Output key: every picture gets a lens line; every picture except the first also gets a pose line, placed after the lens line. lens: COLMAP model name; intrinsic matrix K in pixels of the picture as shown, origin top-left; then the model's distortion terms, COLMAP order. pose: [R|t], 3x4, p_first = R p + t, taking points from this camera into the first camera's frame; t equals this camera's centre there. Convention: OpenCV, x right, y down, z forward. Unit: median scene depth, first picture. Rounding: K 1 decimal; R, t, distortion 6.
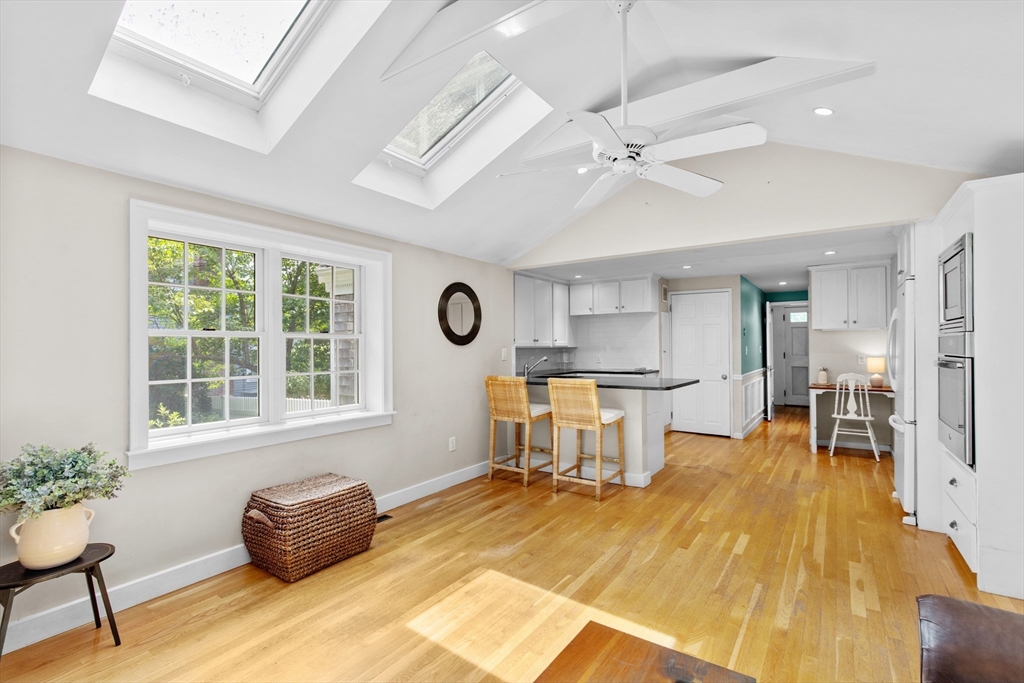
lens RADIAL K [[465.3, 0, 513.5], [0, 465.3, 347.7], [0, 0, 1]] dist [0.007173, -0.000128]
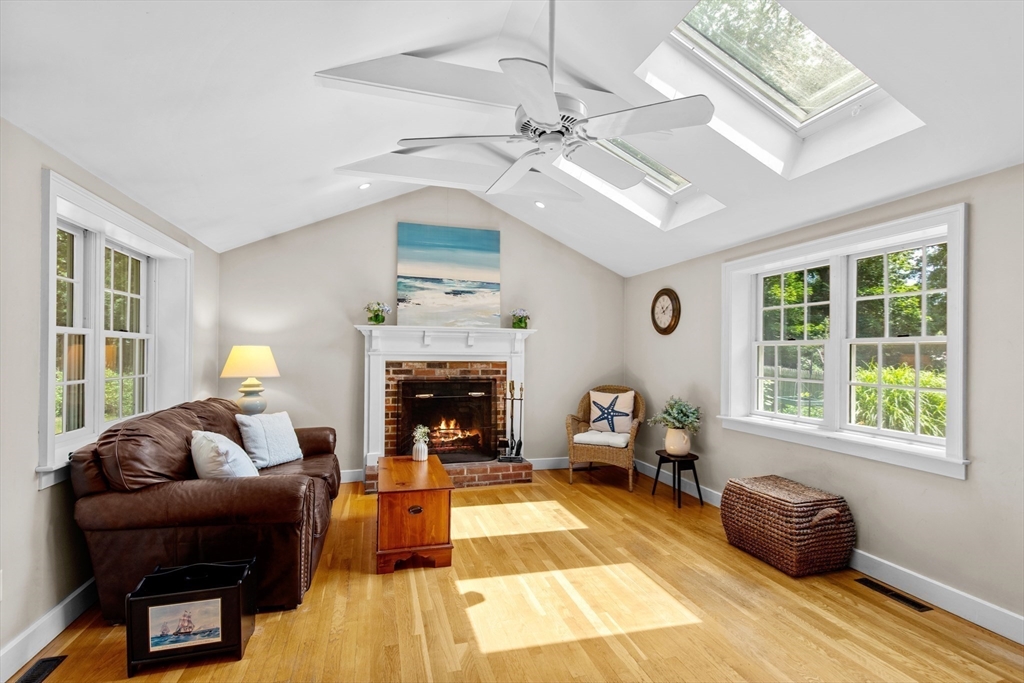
lens RADIAL K [[472.2, 0, 514.2], [0, 472.2, 349.5], [0, 0, 1]] dist [0.009384, -0.000158]
pose [[-0.627002, -0.005982, -0.778995, 0.495563], [-0.007088, 0.999973, -0.001974, -0.002681], [0.778986, 0.004284, -0.627027, 0.765996]]
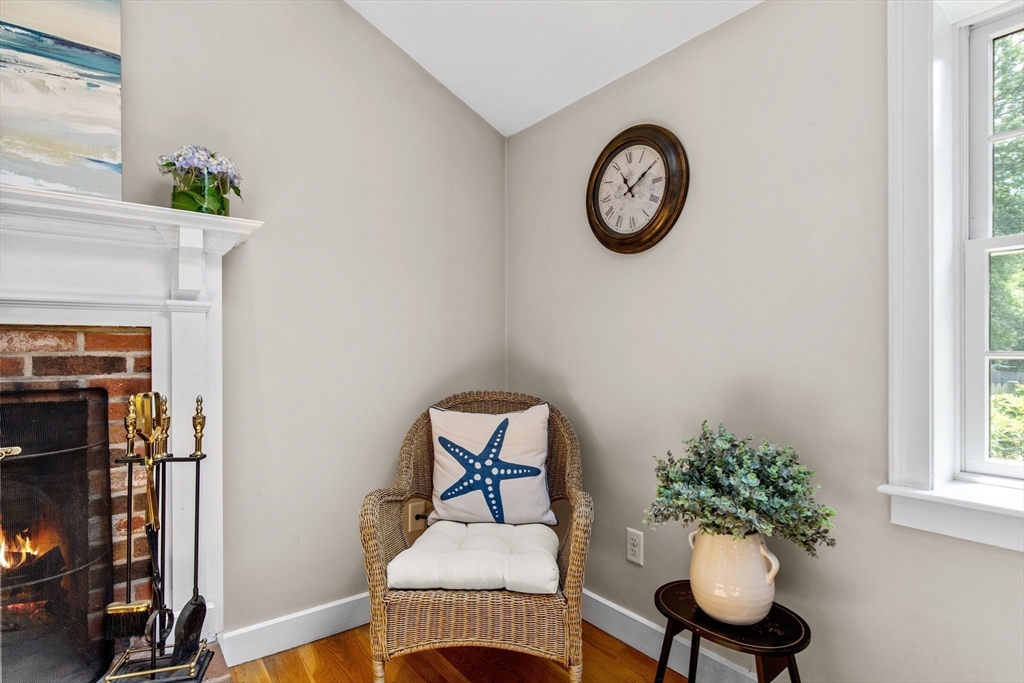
lens RADIAL K [[518.3, 0, 514.2], [0, 518.3, 346.4], [0, 0, 1]] dist [-0.000423, -0.000351]
pose [[-0.300964, 0.003429, -0.953629, -0.089827], [0.004084, 0.999989, 0.002307, 0.036805], [0.953627, -0.003200, -0.300975, 0.404627]]
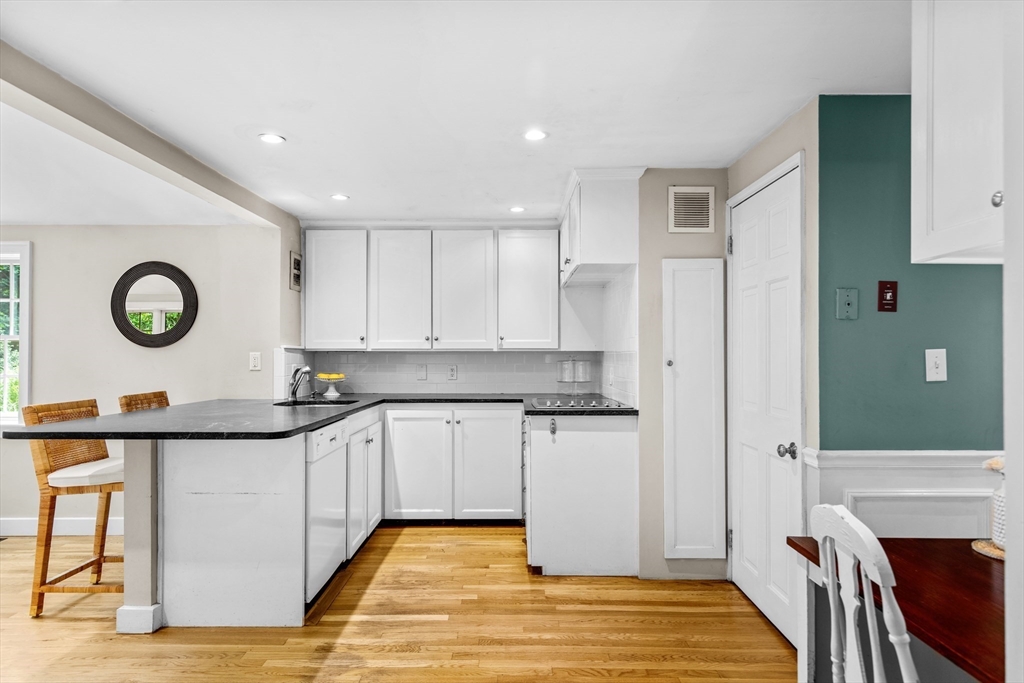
lens RADIAL K [[609.5, 0, 512.0], [0, 609.5, 341.5], [0, 0, 1]] dist [0.006684, 0.002684]
pose [[0.569595, -0.008068, -0.821886, 0.980162], [-0.003725, 0.999916, -0.012397, -0.004019], [0.821917, 0.010123, 0.569517, 0.897972]]
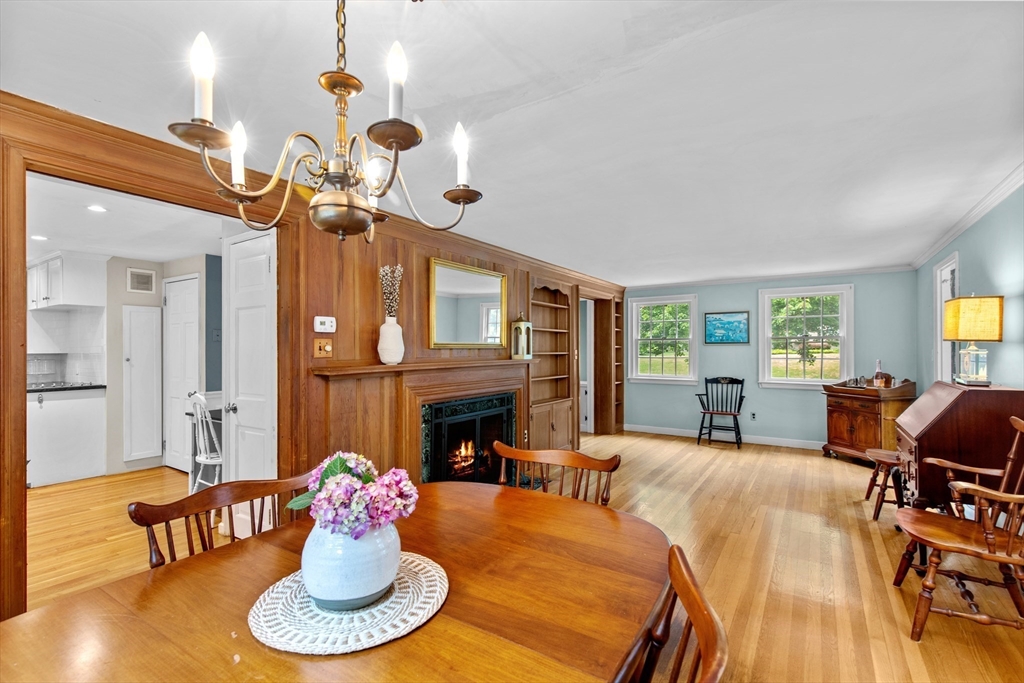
lens RADIAL K [[460.5, 0, 516.9], [0, 460.5, 345.4], [0, 0, 1]] dist [0.003321, -0.000099]
pose [[0.999571, -0.000473, 0.029301, 1.365515], [0.000629, 0.999986, -0.005339, -0.014932], [-0.029298, 0.005355, 0.999556, 0.362969]]
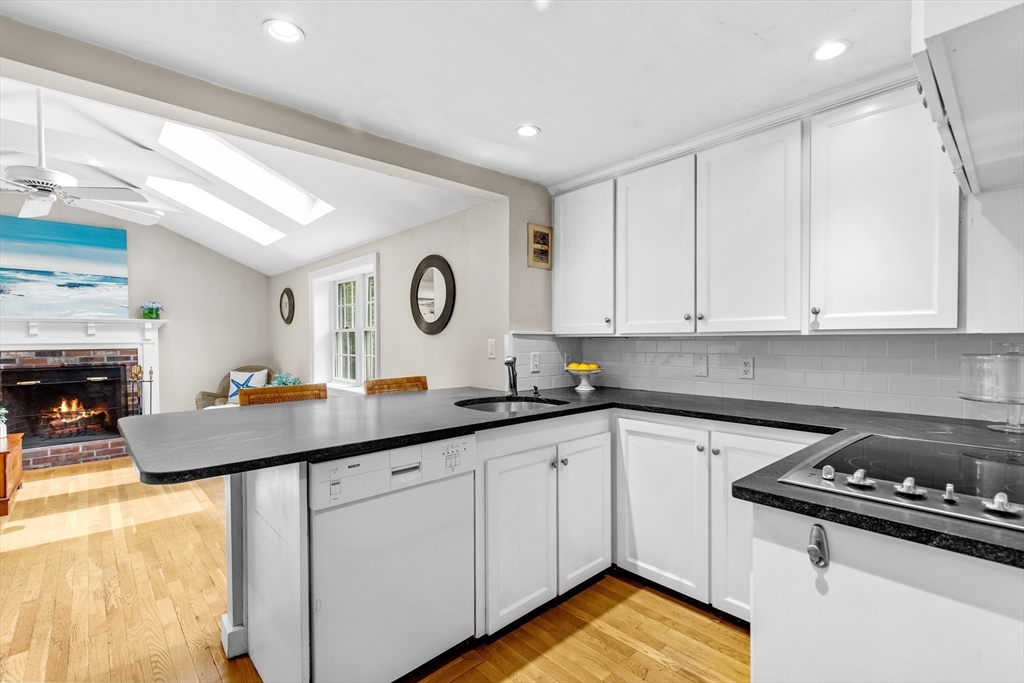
lens RADIAL K [[460.5, 0, 516.9], [0, 460.5, 345.4], [0, 0, 1]] dist [0.003321, -0.000099]
pose [[-0.212437, 0.022172, -0.976923, 0.612365], [0.008102, 0.999748, 0.020929, -0.001672], [0.977141, -0.003469, -0.212563, 1.283542]]
